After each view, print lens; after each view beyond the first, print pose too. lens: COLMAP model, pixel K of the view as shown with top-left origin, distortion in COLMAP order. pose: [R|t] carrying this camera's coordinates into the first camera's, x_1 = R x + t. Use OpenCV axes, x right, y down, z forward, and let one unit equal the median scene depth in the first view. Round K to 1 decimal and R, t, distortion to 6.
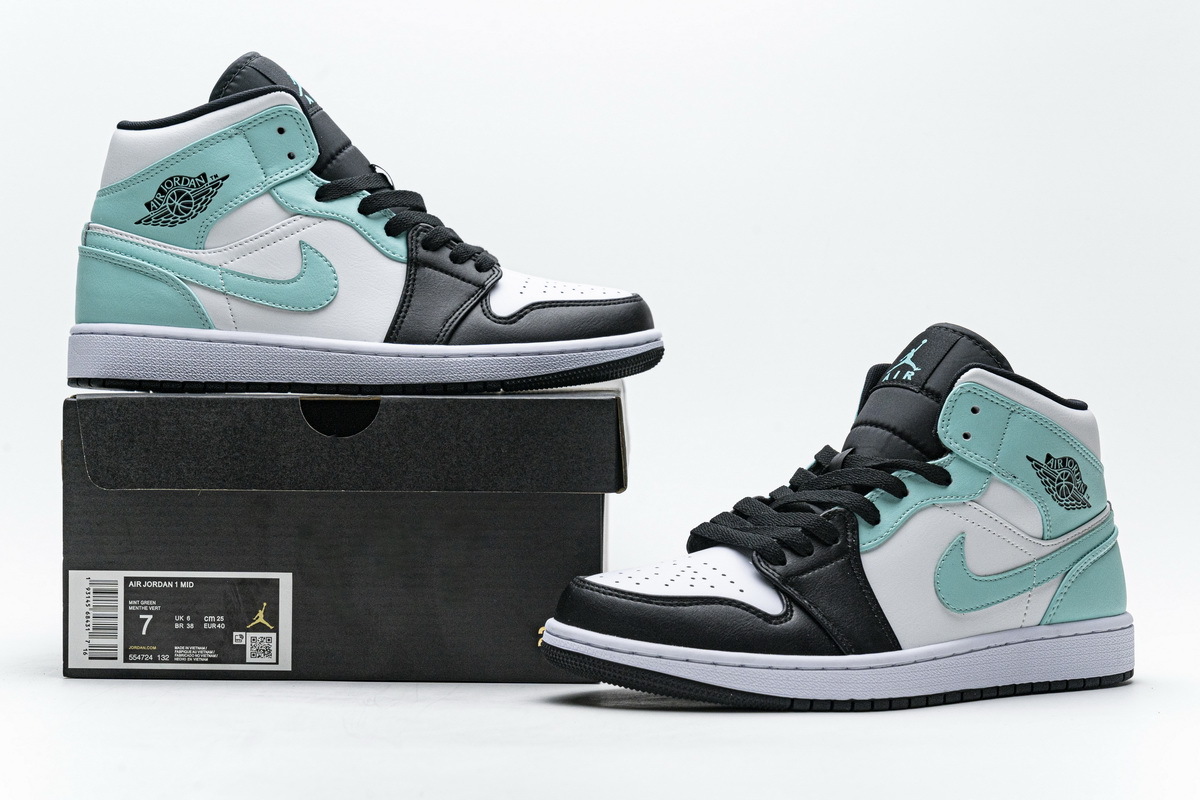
lens RADIAL K [[2015.5, 0, 600.1], [0, 2015.5, 382.2], [0, 0, 1]] dist [-0.015280, -0.043041]
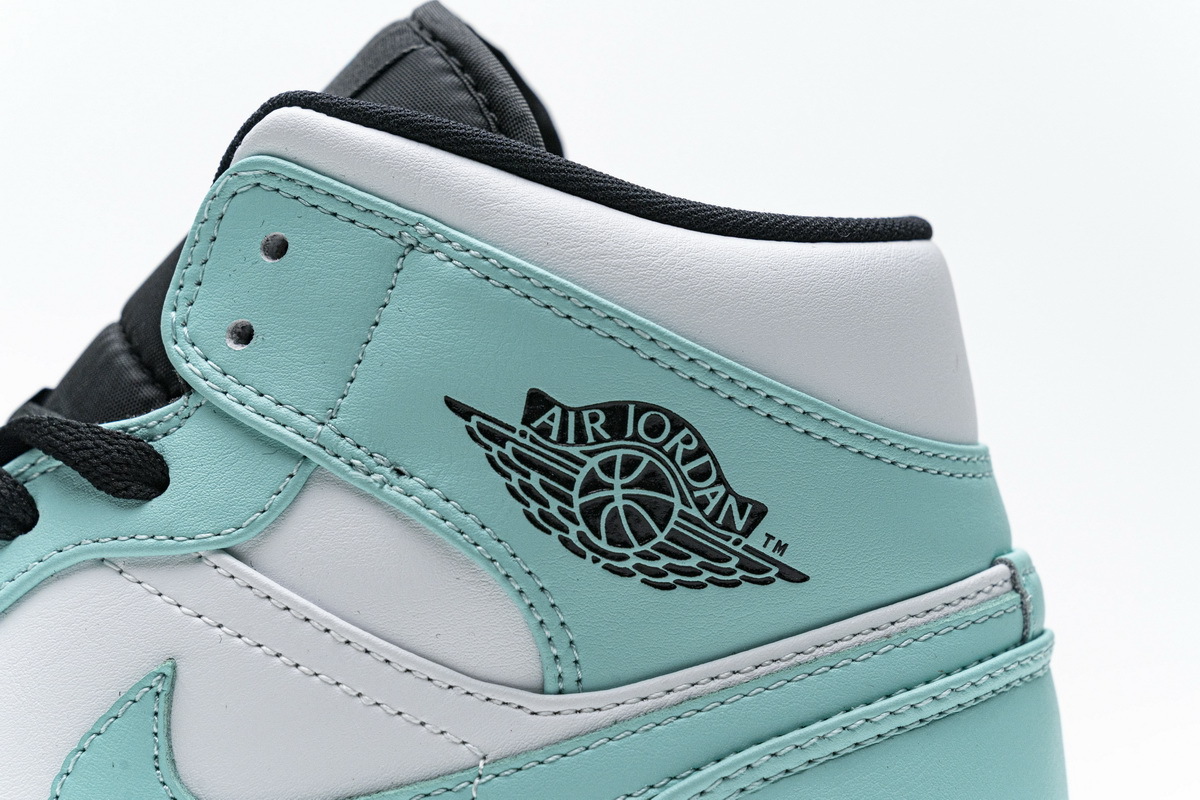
lens RADIAL K [[2329.5, 0, 600.0], [0, 2329.5, 400.0], [0, 0, 1]] dist [0.010406, -0.104387]
pose [[0.845903, -0.016866, -0.533070, 0.413646], [0.020134, 0.999797, 0.000316, 0.037722], [0.532956, -0.011000, 0.846071, 0.740792]]
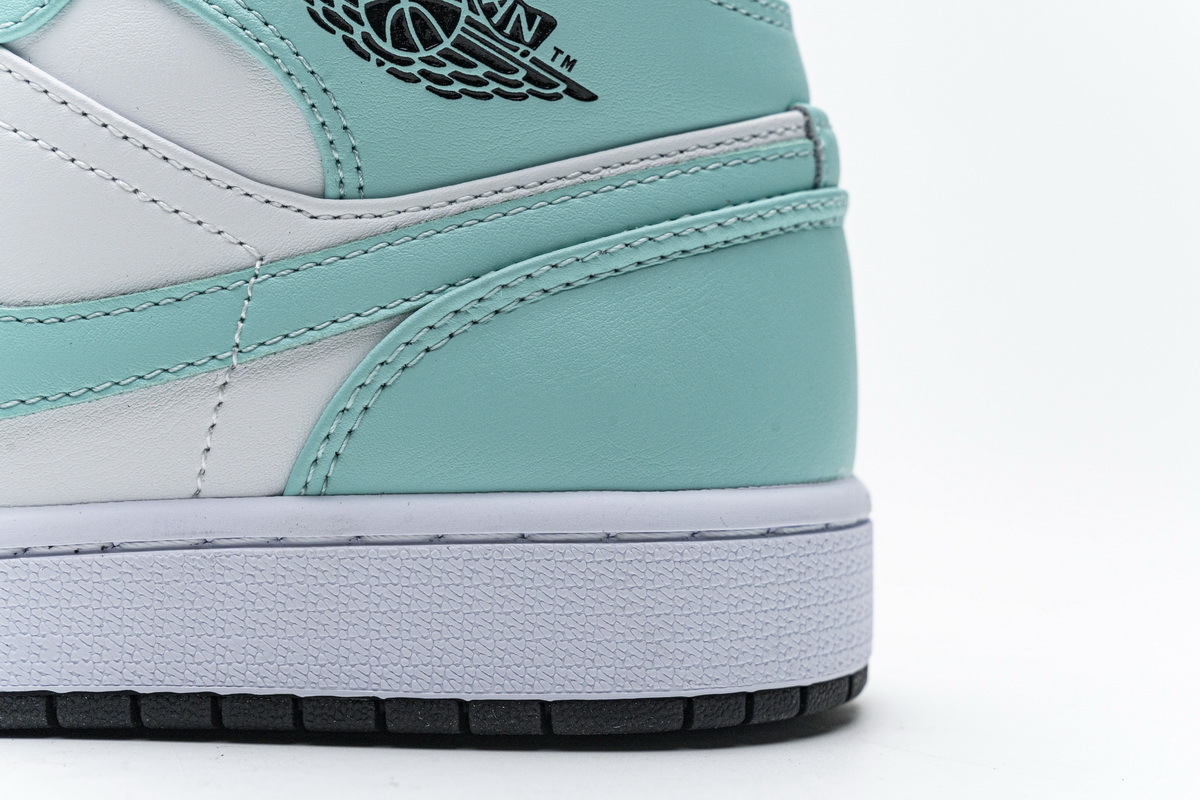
lens RADIAL K [[2329.5, 0, 600.0], [0, 2329.5, 400.0], [0, 0, 1]] dist [0.010406, -0.104387]
pose [[0.868263, 0.026319, -0.495406, 0.426629], [-0.010182, 0.999327, 0.035245, 0.097059], [0.496000, -0.025557, 0.867946, 0.750641]]
